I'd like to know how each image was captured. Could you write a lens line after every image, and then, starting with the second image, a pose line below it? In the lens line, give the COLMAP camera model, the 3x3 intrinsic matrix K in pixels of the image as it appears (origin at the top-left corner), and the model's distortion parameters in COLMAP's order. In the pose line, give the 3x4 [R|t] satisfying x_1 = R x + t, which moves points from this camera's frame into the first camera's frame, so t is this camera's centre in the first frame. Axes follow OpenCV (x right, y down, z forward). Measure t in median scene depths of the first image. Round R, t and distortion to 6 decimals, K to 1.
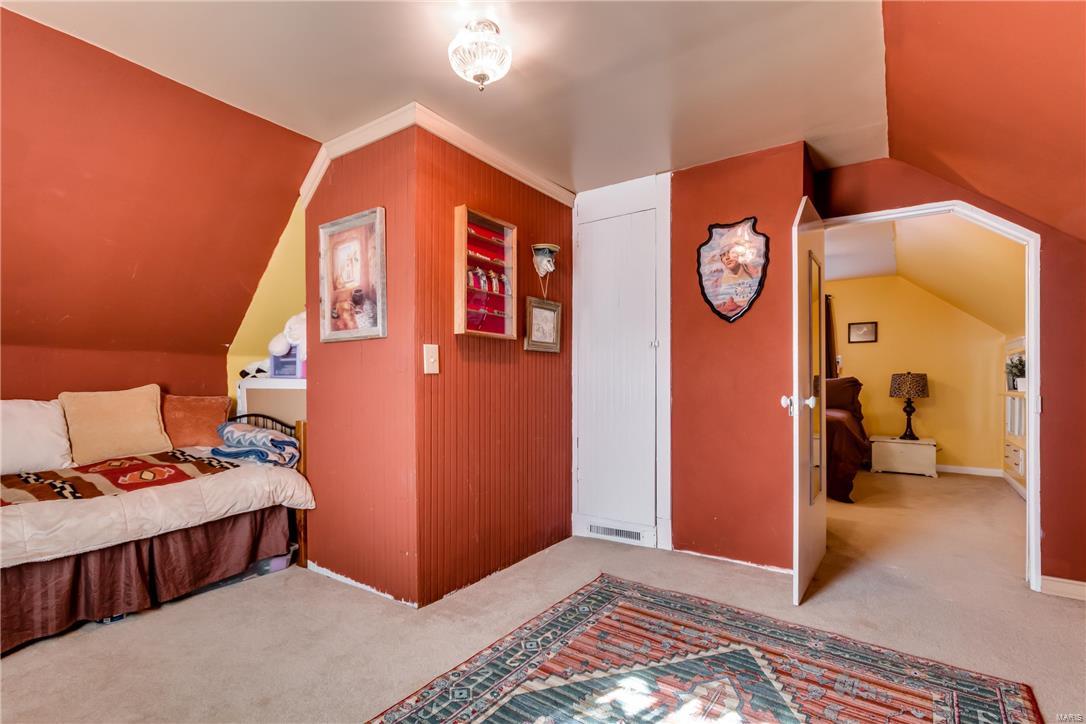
lens RADIAL K [[512.7, 0, 526.7], [0, 512.7, 388.9], [0, 0, 1]] dist [-0.005528, 0.000214]
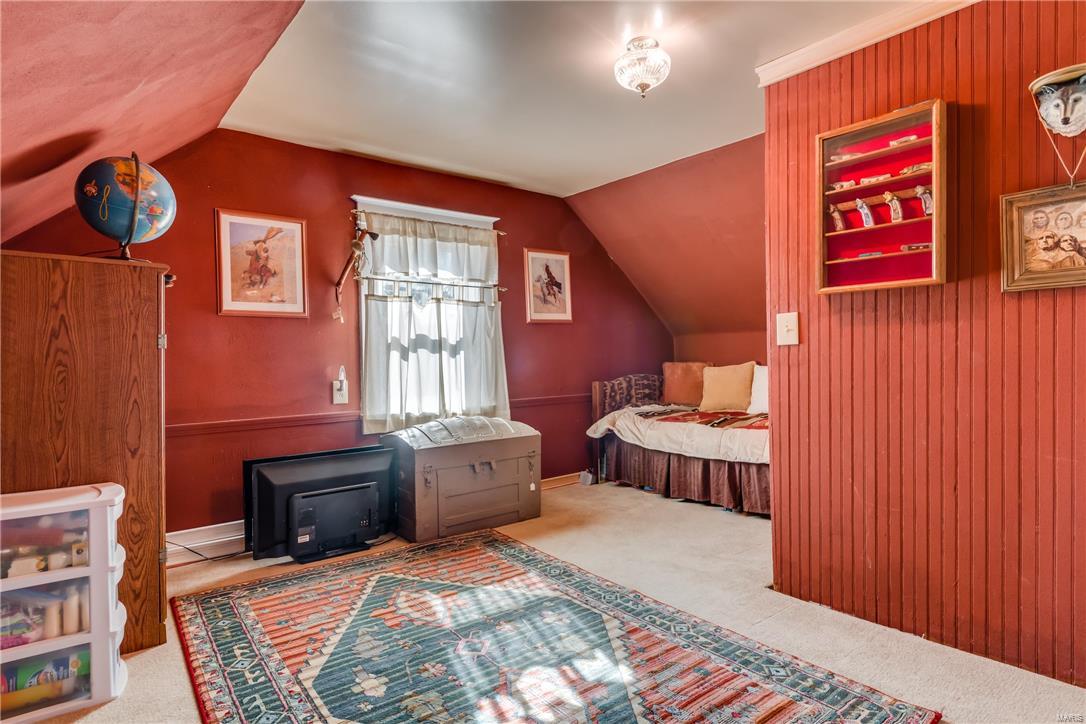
lens RADIAL K [[604.8, 0, 541.2], [0, 604.8, 362.6], [0, 0, 1]] dist [-0.015939, -0.001907]
pose [[-0.289819, 0.016715, -0.956935, 1.030893], [0.016403, 0.999787, 0.012496, -0.021794], [0.956941, -0.012075, -0.290032, 0.950678]]
